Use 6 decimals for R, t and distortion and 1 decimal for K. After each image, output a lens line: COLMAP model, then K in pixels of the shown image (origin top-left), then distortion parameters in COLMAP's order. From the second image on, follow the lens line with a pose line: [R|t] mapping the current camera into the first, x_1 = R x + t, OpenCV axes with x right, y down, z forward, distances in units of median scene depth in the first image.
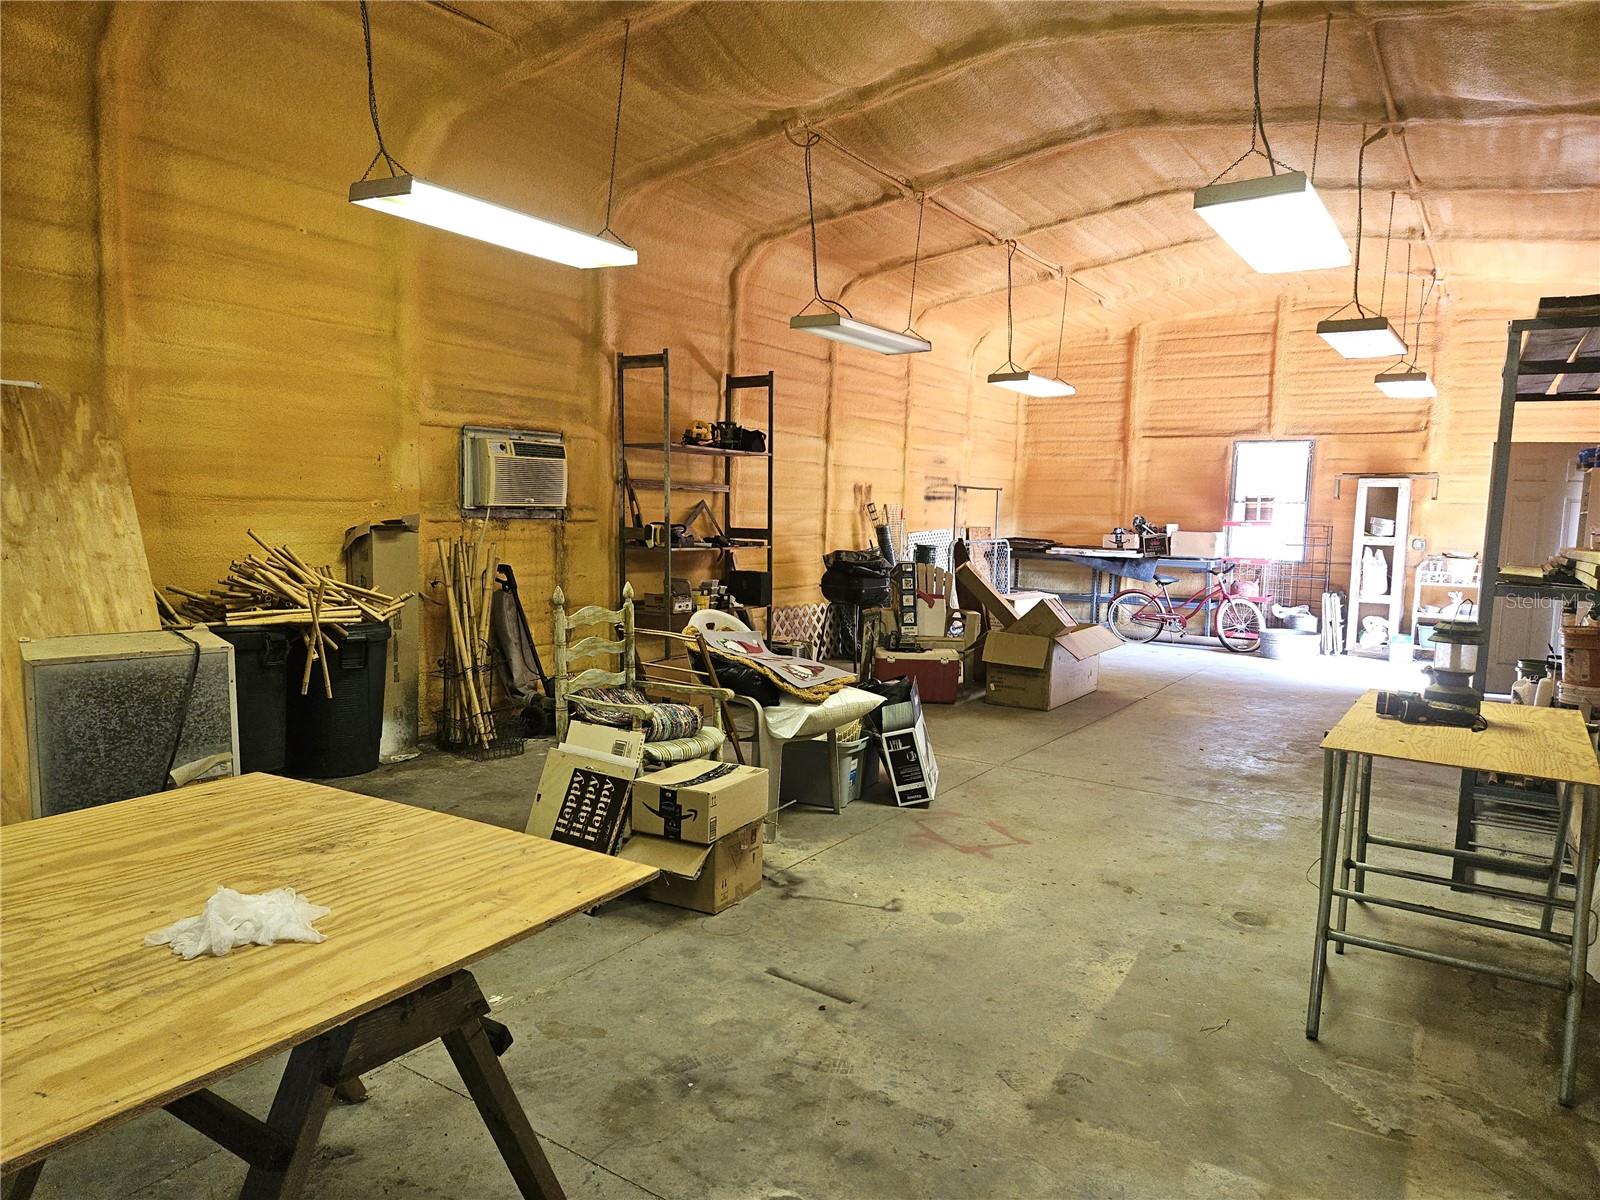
lens RADIAL K [[1069.2, 0, 786.4], [0, 1069.2, 604.2], [0, 0, 1]] dist [0.078614, -0.065549]
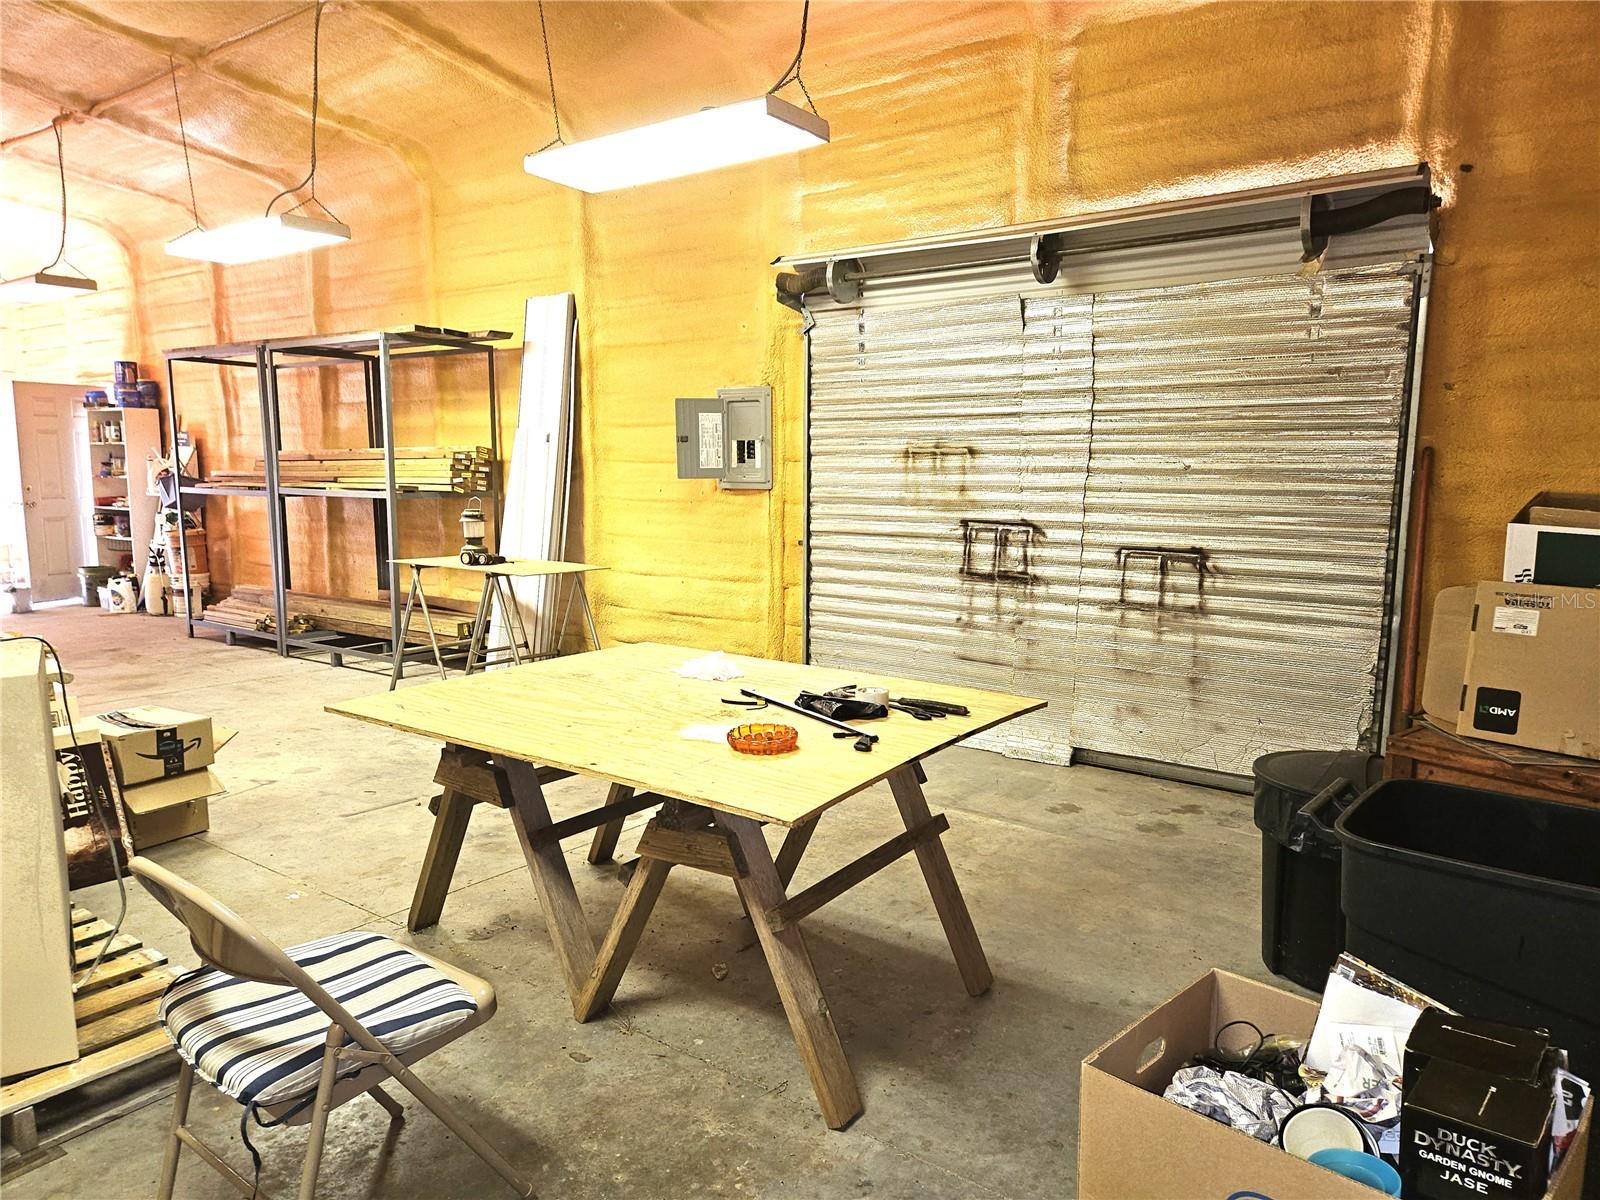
lens RADIAL K [[1069.2, 0, 813.8], [0, 1069.2, 611.1], [0, 0, 1]] dist [0.078614, -0.065549]
pose [[0.046365, -0.163912, 0.985385, -0.341242], [0.087315, 0.983335, 0.159463, -0.016352], [-0.995101, 0.078646, 0.059905, 0.095476]]
